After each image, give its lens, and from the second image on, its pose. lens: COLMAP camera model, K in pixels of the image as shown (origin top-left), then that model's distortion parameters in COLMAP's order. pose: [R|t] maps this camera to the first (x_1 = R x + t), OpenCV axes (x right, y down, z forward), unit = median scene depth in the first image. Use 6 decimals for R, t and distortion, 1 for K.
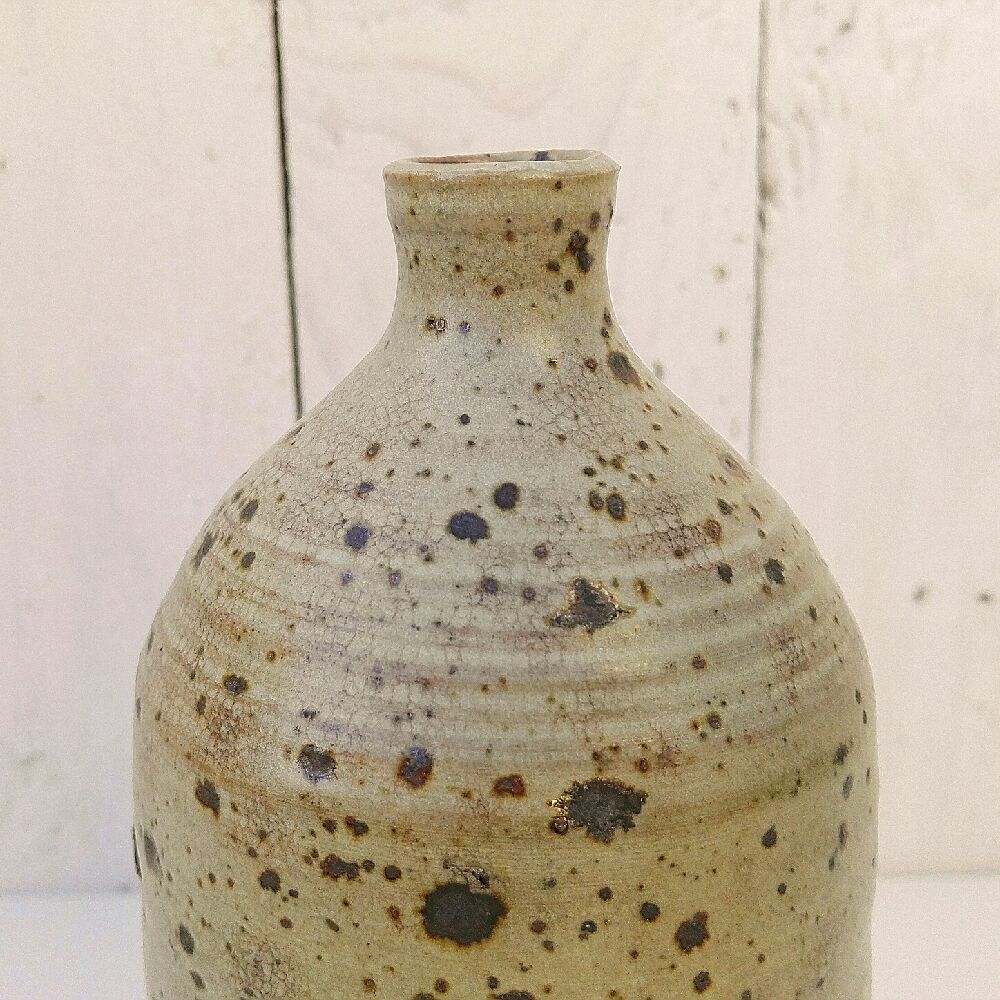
lens RADIAL K [[1520.9, 0, 501.2], [0, 1520.9, 497.9], [0, 0, 1]] dist [0.056821, 0.000000]
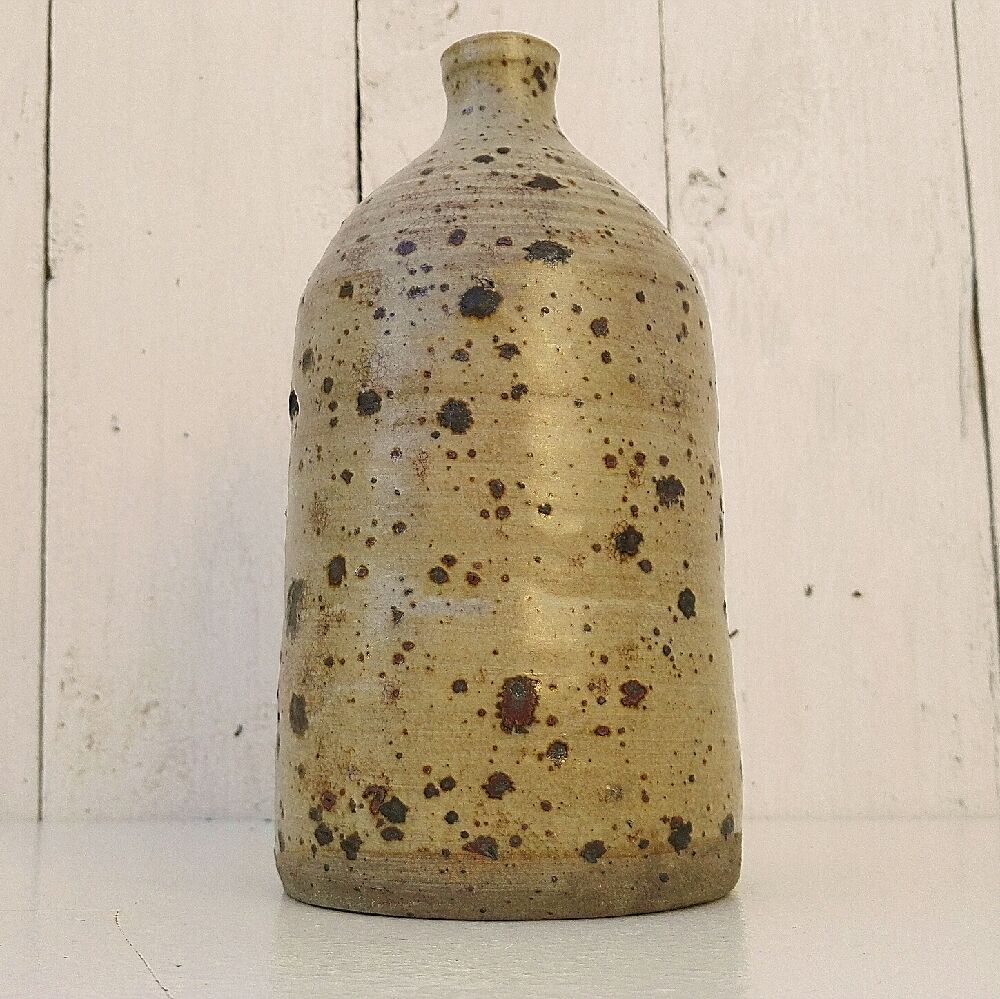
lens RADIAL K [[1520.9, 0, 493.6], [0, 1520.9, 497.1], [0, 0, 1]] dist [0.056821, 0.000000]
pose [[0.999975, -0.000575, -0.007092, 0.005112], [-0.002334, 0.915058, -0.403315, 1.247112], [0.006722, 0.403322, 0.915034, -0.660473]]
